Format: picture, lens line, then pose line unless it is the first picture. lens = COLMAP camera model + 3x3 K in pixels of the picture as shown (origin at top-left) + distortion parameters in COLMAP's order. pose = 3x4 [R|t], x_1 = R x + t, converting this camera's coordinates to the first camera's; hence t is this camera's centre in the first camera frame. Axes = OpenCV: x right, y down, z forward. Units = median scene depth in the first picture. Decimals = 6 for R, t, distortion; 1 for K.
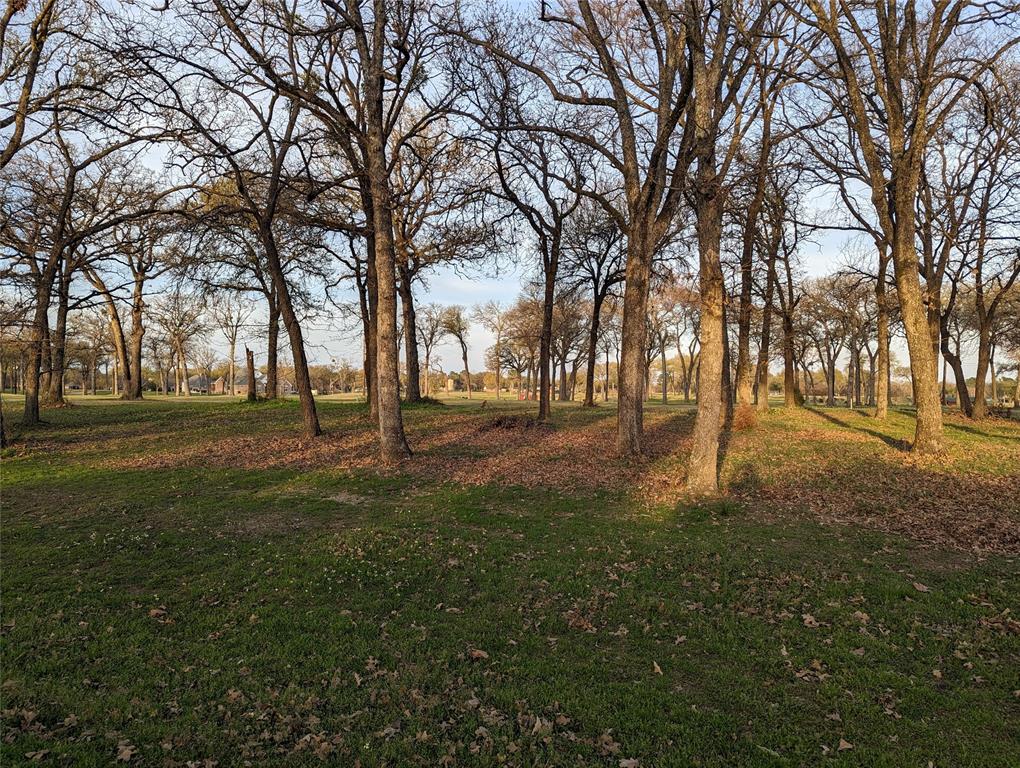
lens RADIAL K [[726.6, 0, 508.8], [0, 726.6, 405.7], [0, 0, 1]] dist [0.079071, -0.072422]
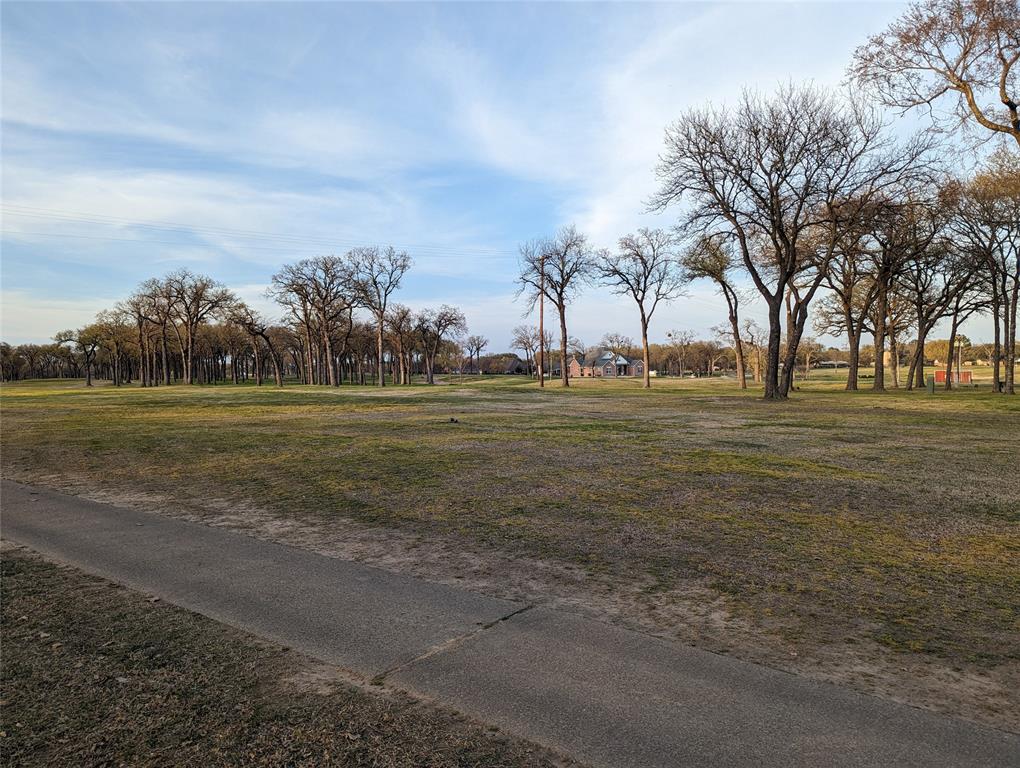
lens RADIAL K [[713.5, 0, 509.3], [0, 713.5, 387.2], [0, 0, 1]] dist [0.072540, -0.065760]
pose [[0.823369, -0.009880, -0.567421, 0.427351], [0.011668, 0.999932, -0.000479, -0.033077], [0.567387, -0.006227, 0.823428, 1.331451]]
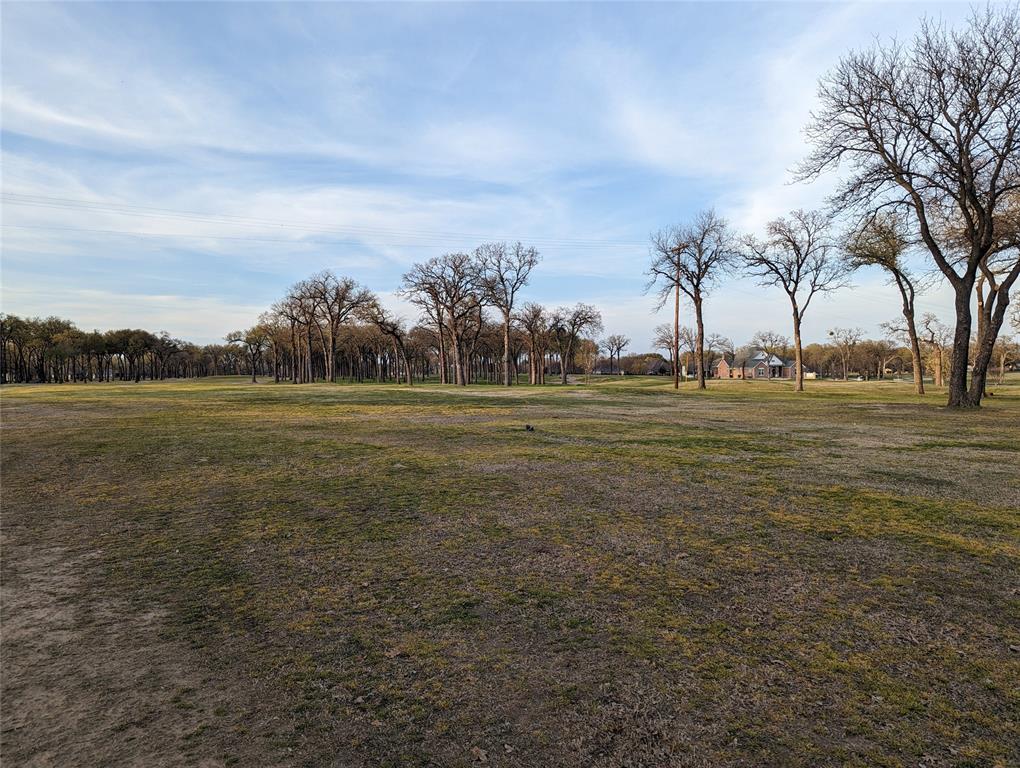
lens RADIAL K [[713.5, 0, 509.3], [0, 713.5, 387.2], [0, 0, 1]] dist [0.072540, -0.065760]
pose [[0.693038, -0.000918, -0.720900, 0.395744], [-0.001102, 0.999997, -0.002333, -0.033295], [0.720900, 0.002412, 0.693035, 1.446964]]
